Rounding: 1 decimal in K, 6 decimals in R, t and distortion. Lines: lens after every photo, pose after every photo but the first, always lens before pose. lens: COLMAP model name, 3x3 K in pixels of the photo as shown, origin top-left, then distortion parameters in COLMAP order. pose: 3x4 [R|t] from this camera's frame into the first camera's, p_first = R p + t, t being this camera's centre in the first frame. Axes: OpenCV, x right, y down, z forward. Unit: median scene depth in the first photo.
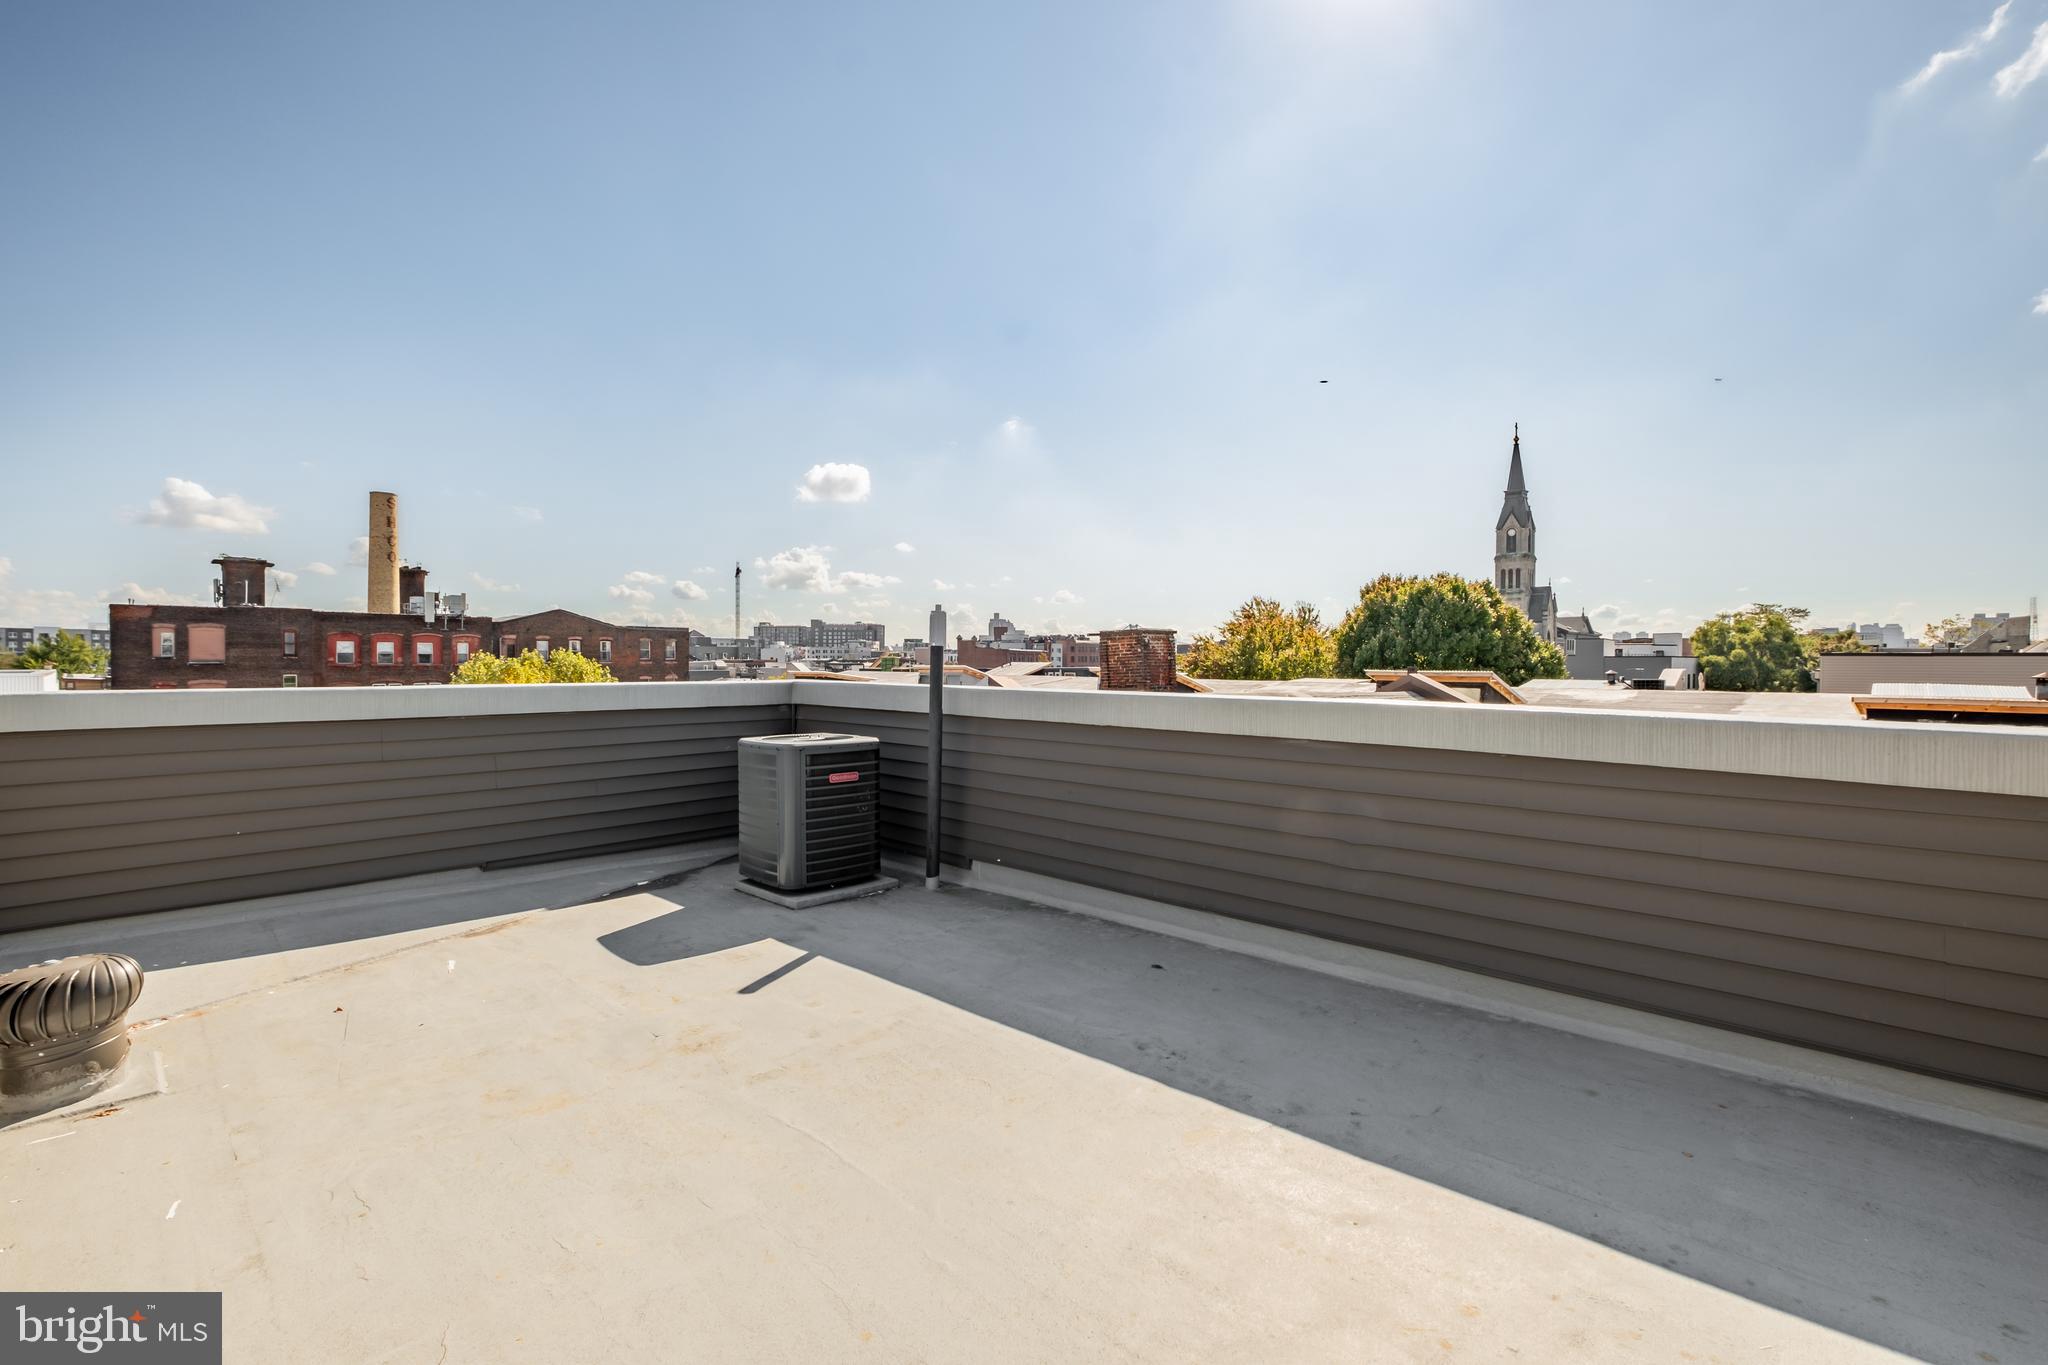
lens RADIAL K [[901.9, 0, 1040.4], [0, 901.9, 678.7], [0, 0, 1]] dist [-0.004268, 0.000557]
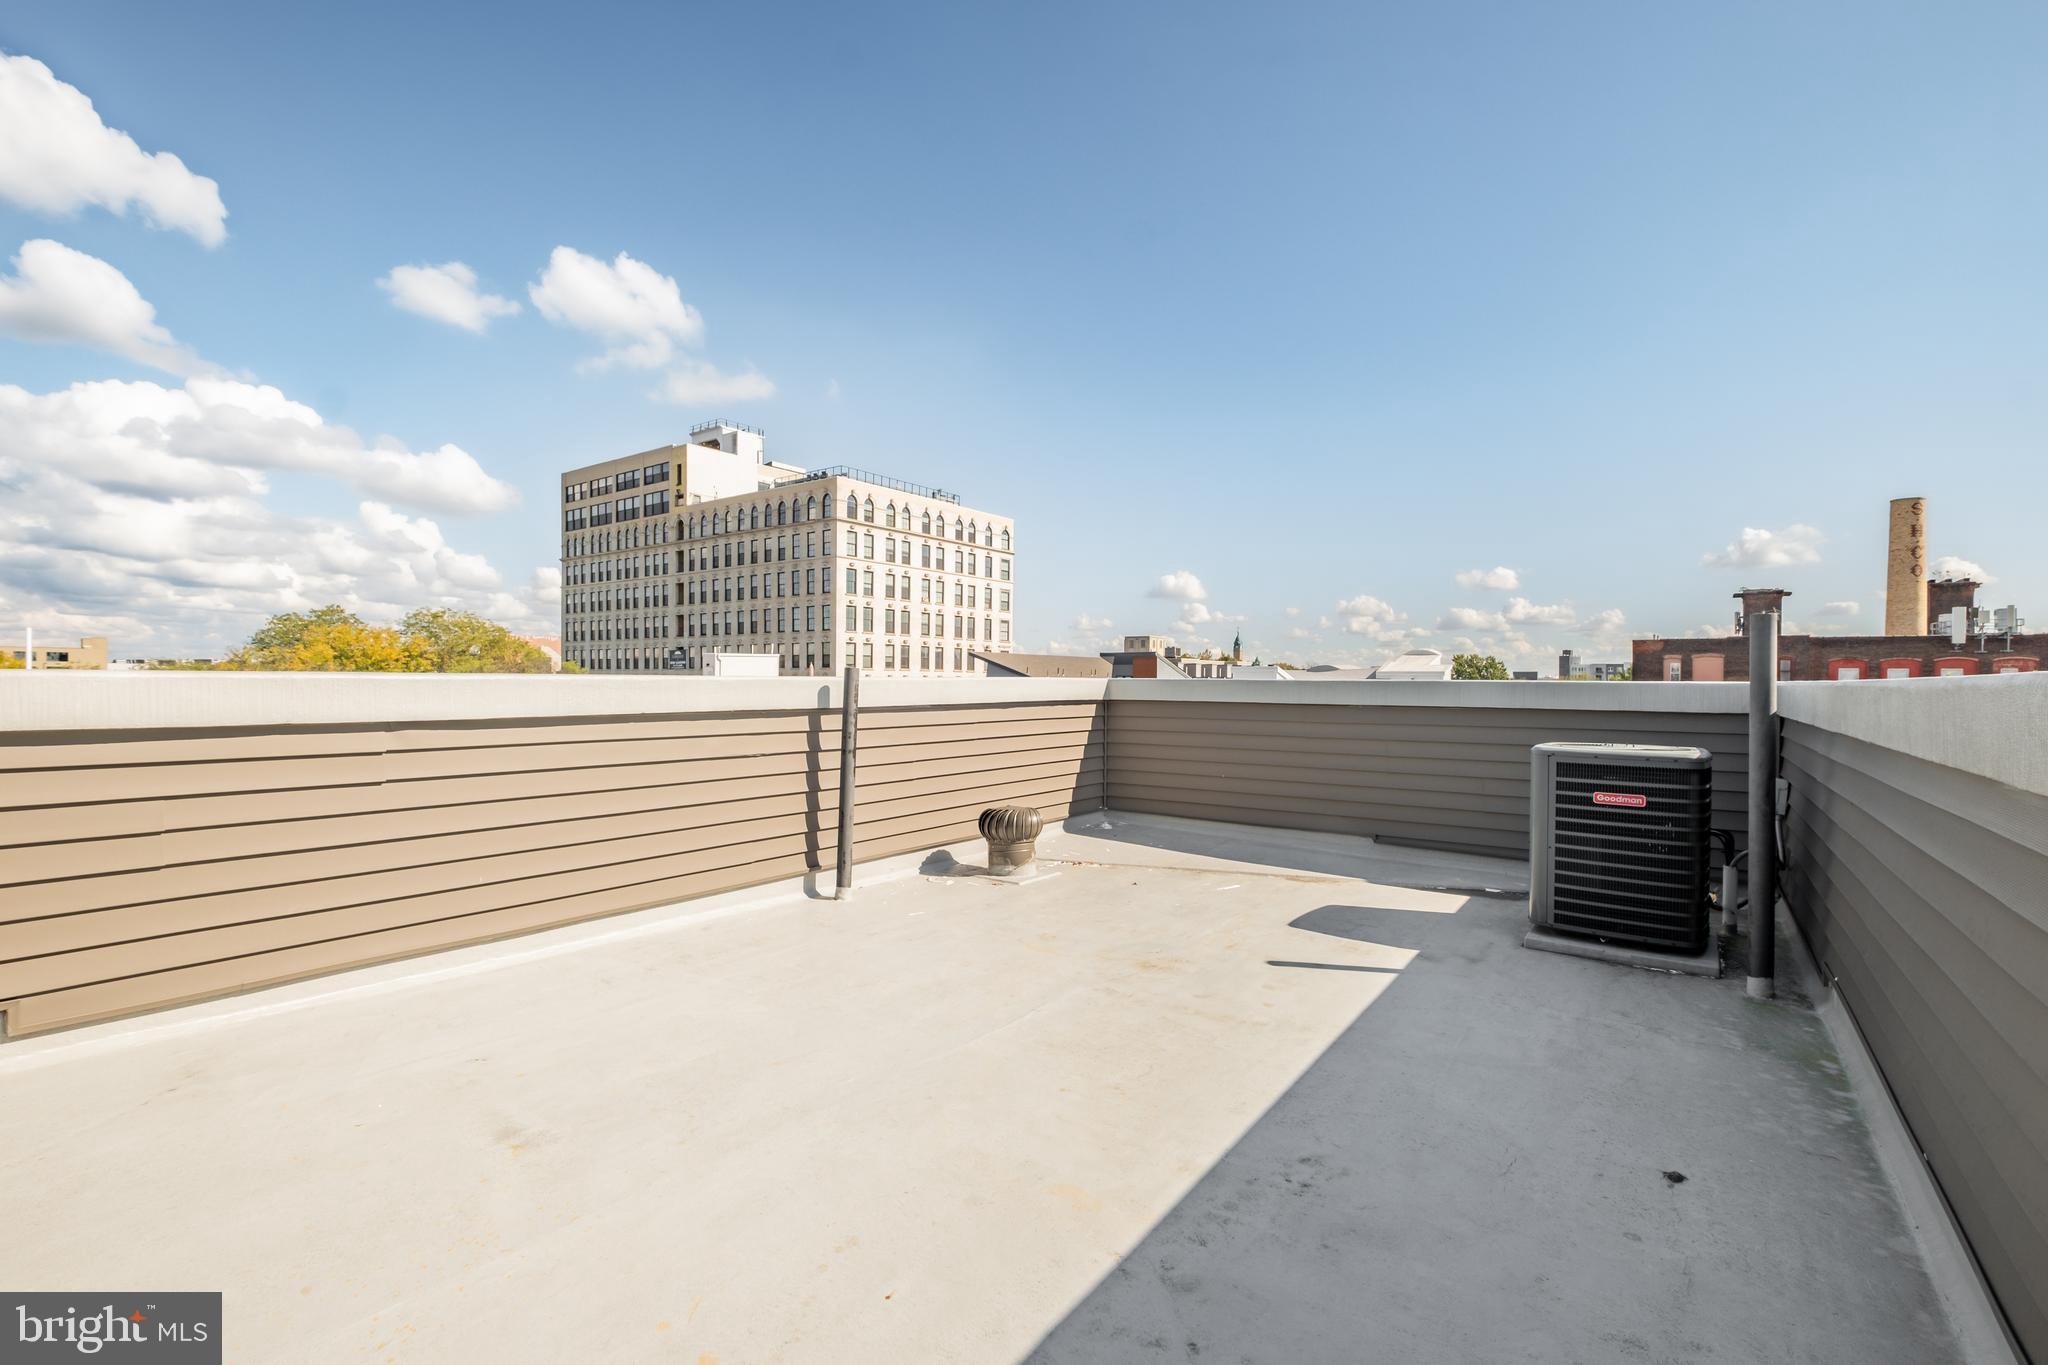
lens RADIAL K [[901.9, 0, 1013.5], [0, 901.9, 686.8], [0, 0, 1]] dist [-0.004268, 0.000557]
pose [[0.120879, 0.003238, -0.992662, 0.524944], [-0.028819, 0.999585, -0.000248, 0.034733], [0.992249, 0.028637, 0.120922, 0.462992]]
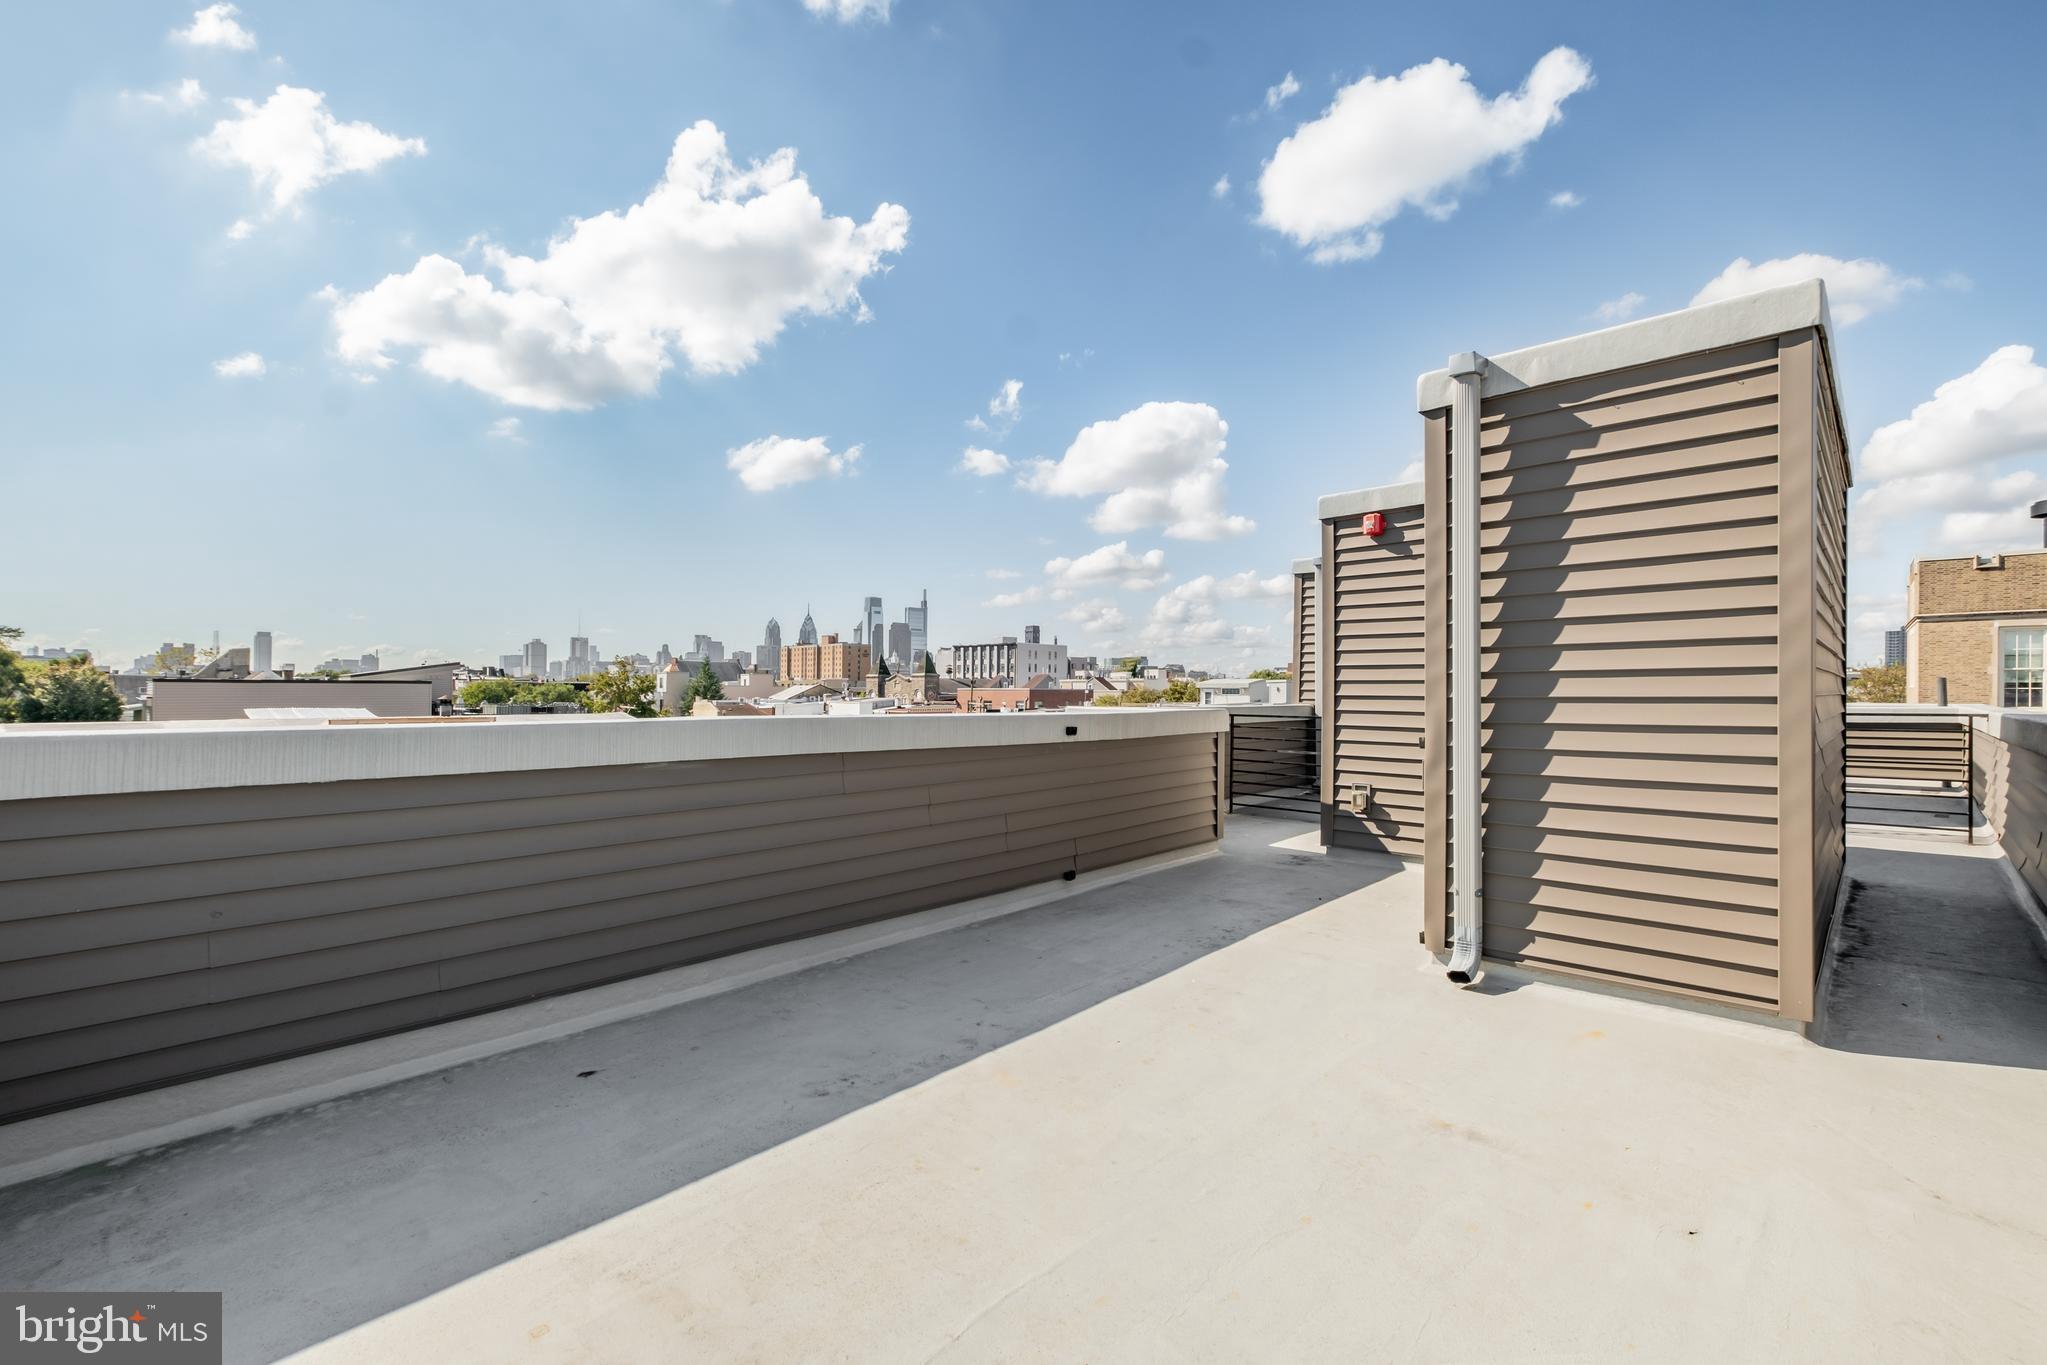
lens RADIAL K [[901.4, 0, 1029.9], [0, 901.4, 693.6], [0, 0, 1]] dist [-0.004268, 0.000557]
pose [[-0.006065, -0.007041, 0.999957, -0.551116], [0.020795, 0.999758, 0.007166, -0.002843], [-0.999765, 0.020838, -0.005917, 0.532837]]
